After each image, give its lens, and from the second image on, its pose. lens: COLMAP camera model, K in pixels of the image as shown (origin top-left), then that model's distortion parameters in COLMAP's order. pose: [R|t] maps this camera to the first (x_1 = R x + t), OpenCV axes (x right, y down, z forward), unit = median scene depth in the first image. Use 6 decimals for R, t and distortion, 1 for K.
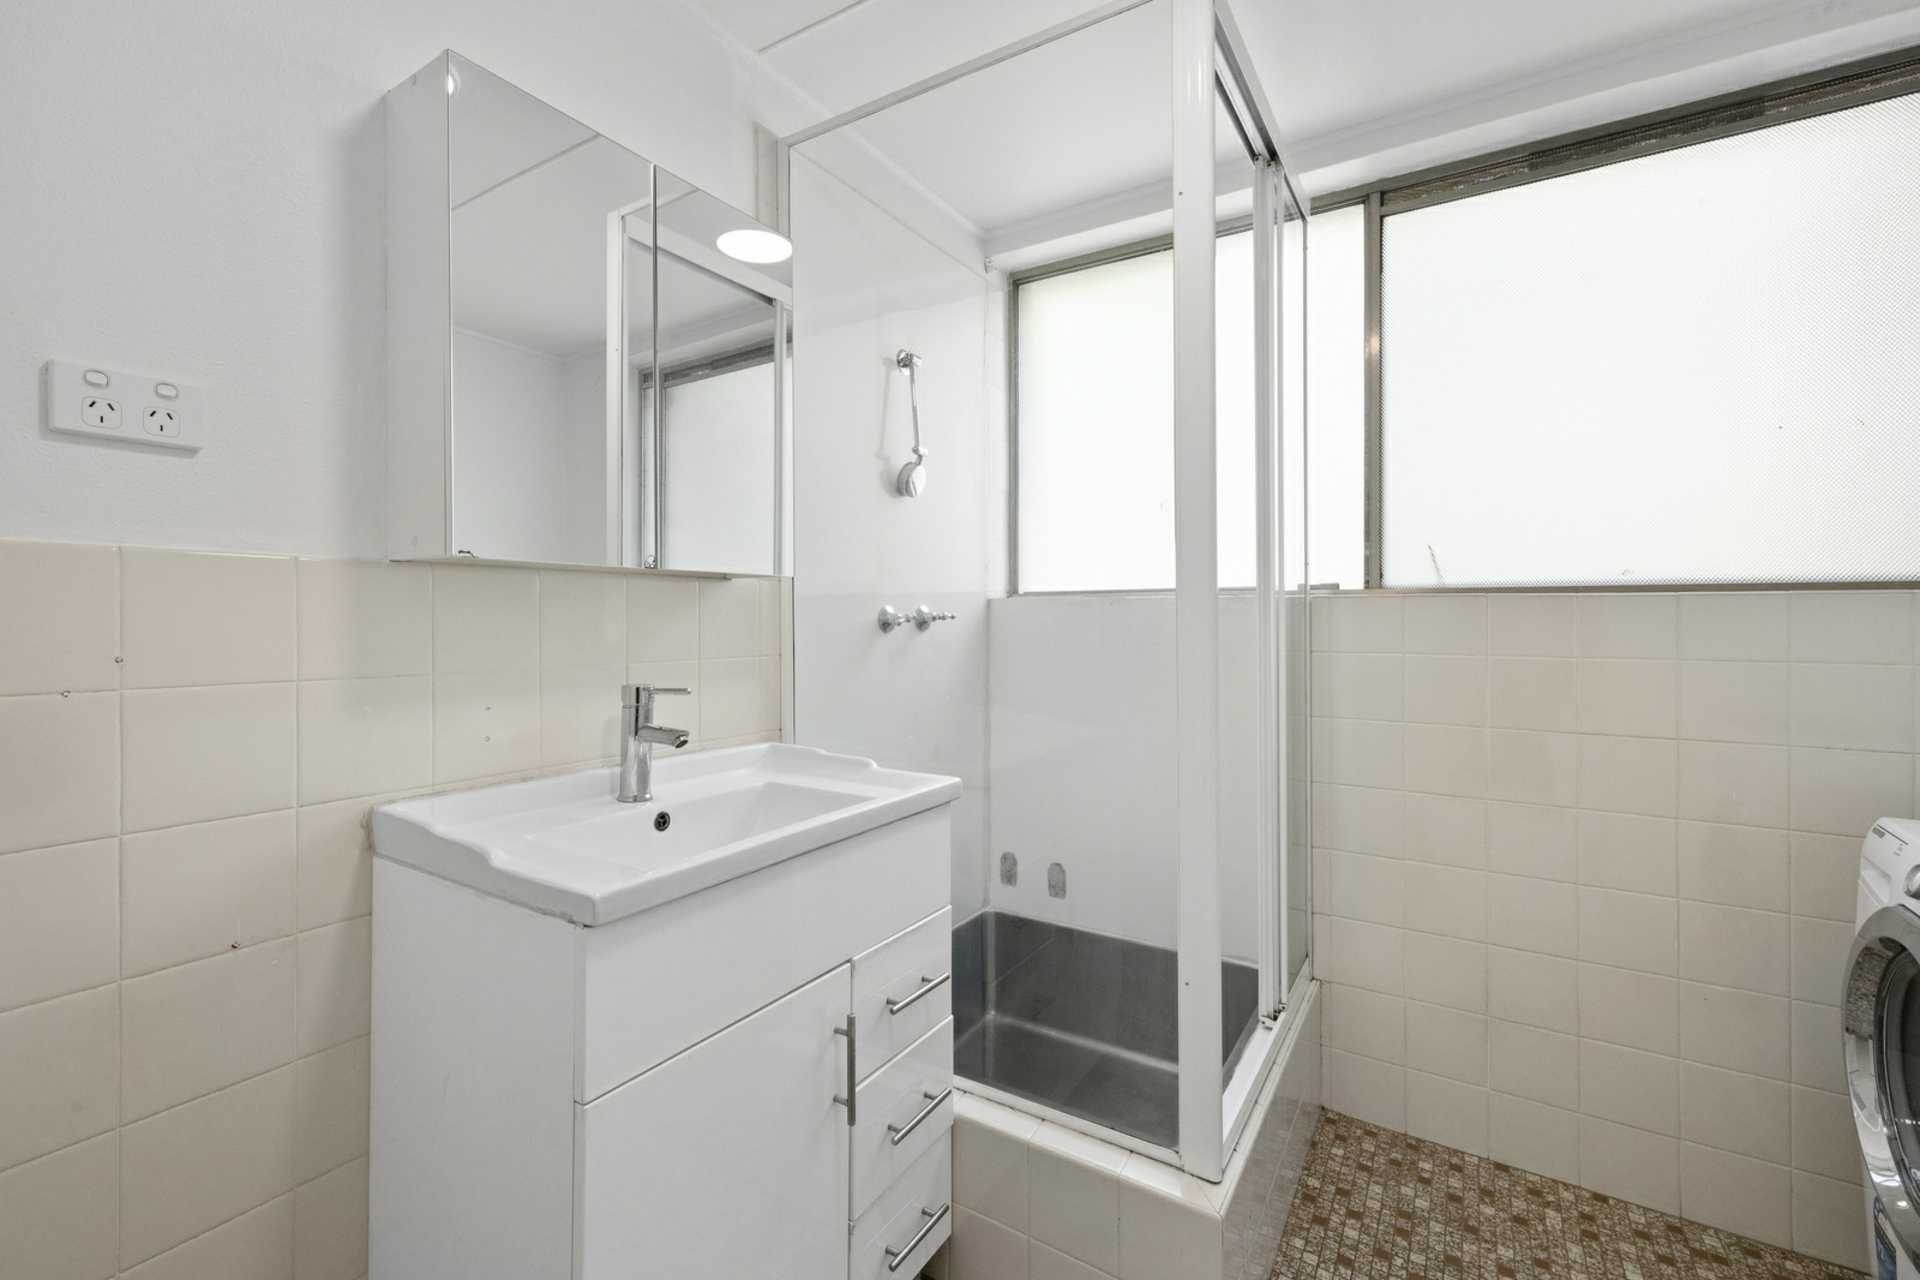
lens RADIAL K [[832.4, 0, 967.3], [0, 832.4, 627.8], [0, 0, 1]] dist [0.011058, 0.000032]
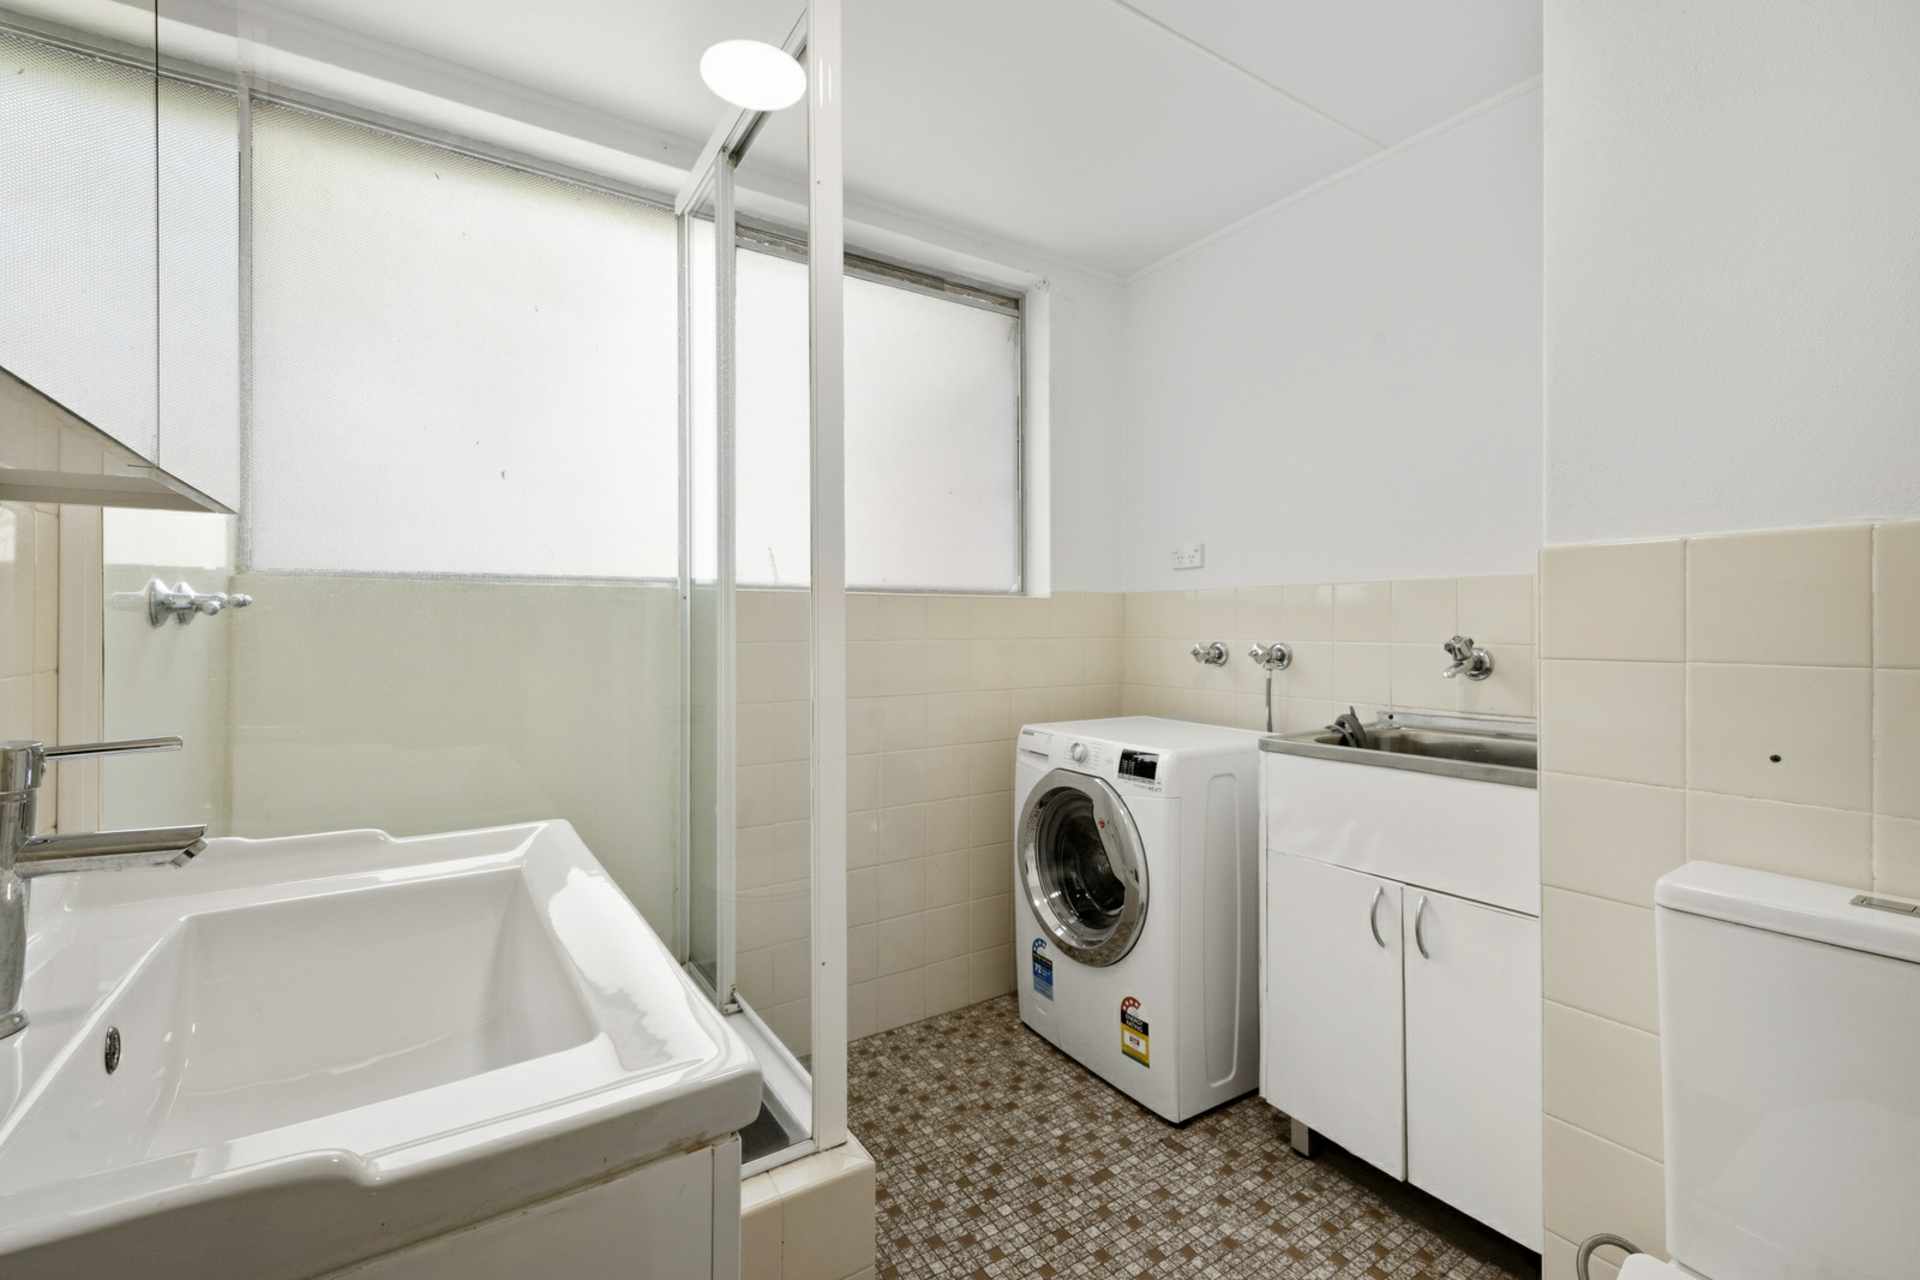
lens RADIAL K [[832.4, 0, 966.9], [0, 832.4, 626.1], [0, 0, 1]] dist [0.011058, 0.000032]
pose [[0.421760, -0.006267, 0.906686, -0.469288], [0.012856, 0.999917, 0.000931, 0.013767], [-0.906616, 0.011264, 0.421806, 0.331882]]
